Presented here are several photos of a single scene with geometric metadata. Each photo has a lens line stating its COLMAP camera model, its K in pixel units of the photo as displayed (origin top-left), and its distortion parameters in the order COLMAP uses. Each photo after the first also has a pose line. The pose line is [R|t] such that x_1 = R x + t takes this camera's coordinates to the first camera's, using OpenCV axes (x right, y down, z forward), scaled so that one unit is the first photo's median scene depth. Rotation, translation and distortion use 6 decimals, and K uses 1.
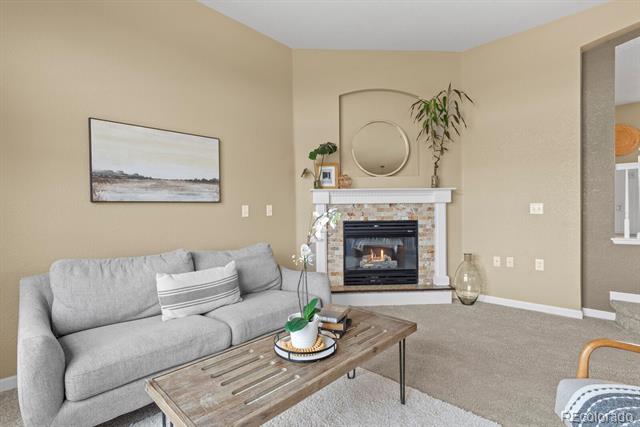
lens RADIAL K [[308.5, 0, 321.9], [0, 308.5, 212.2], [0, 0, 1]] dist [0.000195, 0.002176]
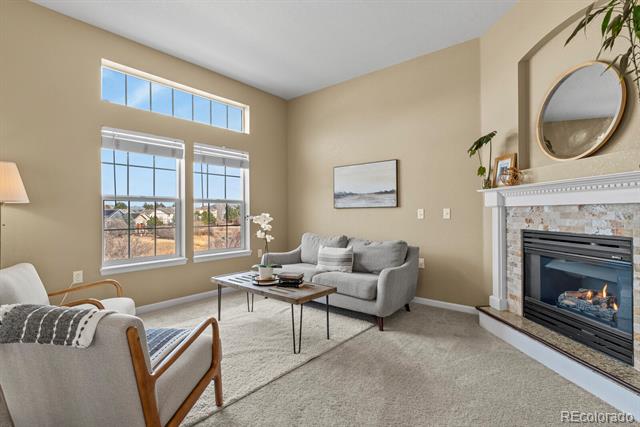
lens RADIAL K [[308.5, 0, 318.2], [0, 308.5, 214.3], [0, 0, 1]] dist [0.000195, 0.002176]
pose [[0.052592, 0.017845, -0.998457, 0.864188], [-0.006515, 0.999825, 0.017526, -0.018705], [0.998595, 0.005583, 0.052699, 0.521519]]
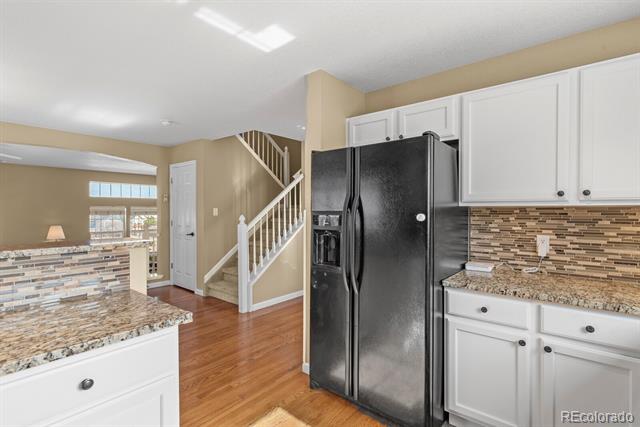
lens RADIAL K [[308.5, 0, 323.6], [0, 308.5, 213.5], [0, 0, 1]] dist [0.000195, 0.002176]
pose [[0.057604, 0.023322, -0.998067, 2.492959], [-0.005600, 0.999719, 0.023037, -0.280745], [0.998324, 0.004262, 0.057719, 1.656644]]
